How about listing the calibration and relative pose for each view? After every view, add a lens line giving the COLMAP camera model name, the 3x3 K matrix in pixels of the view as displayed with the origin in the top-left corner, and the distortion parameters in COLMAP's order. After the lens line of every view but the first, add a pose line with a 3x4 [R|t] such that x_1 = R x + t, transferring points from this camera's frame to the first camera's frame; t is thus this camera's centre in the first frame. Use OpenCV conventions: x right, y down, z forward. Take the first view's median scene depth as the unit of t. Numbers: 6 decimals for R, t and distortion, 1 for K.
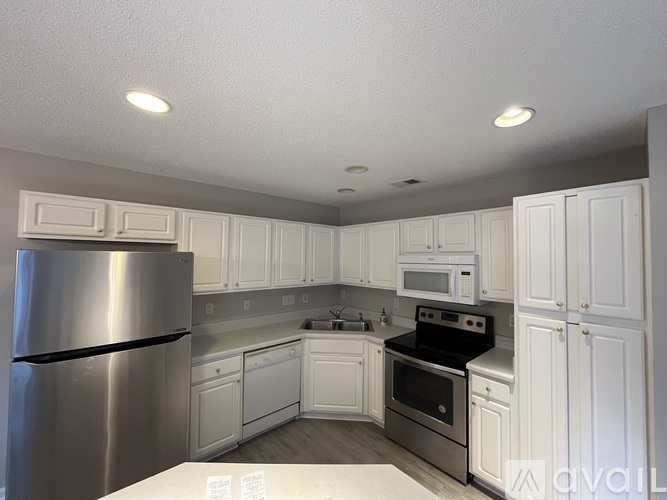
lens RADIAL K [[268.1, 0, 334.2], [0, 268.1, 250.1], [0, 0, 1]] dist [-0.003385, -0.000188]
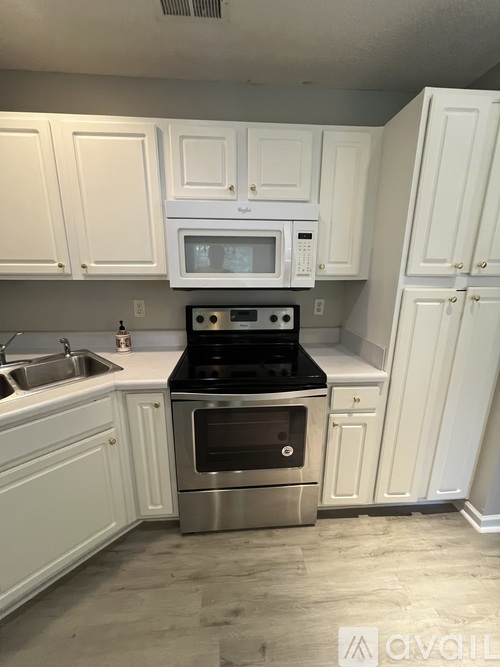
lens RADIAL K [[268.1, 0, 249.6], [0, 268.1, 334.7], [0, 0, 1]] dist [-0.003385, -0.000188]
pose [[0.610769, -0.189796, 0.768726, -0.083592], [-0.023472, 0.966081, 0.257172, 0.136296], [-0.791461, -0.175116, 0.585597, 0.645442]]
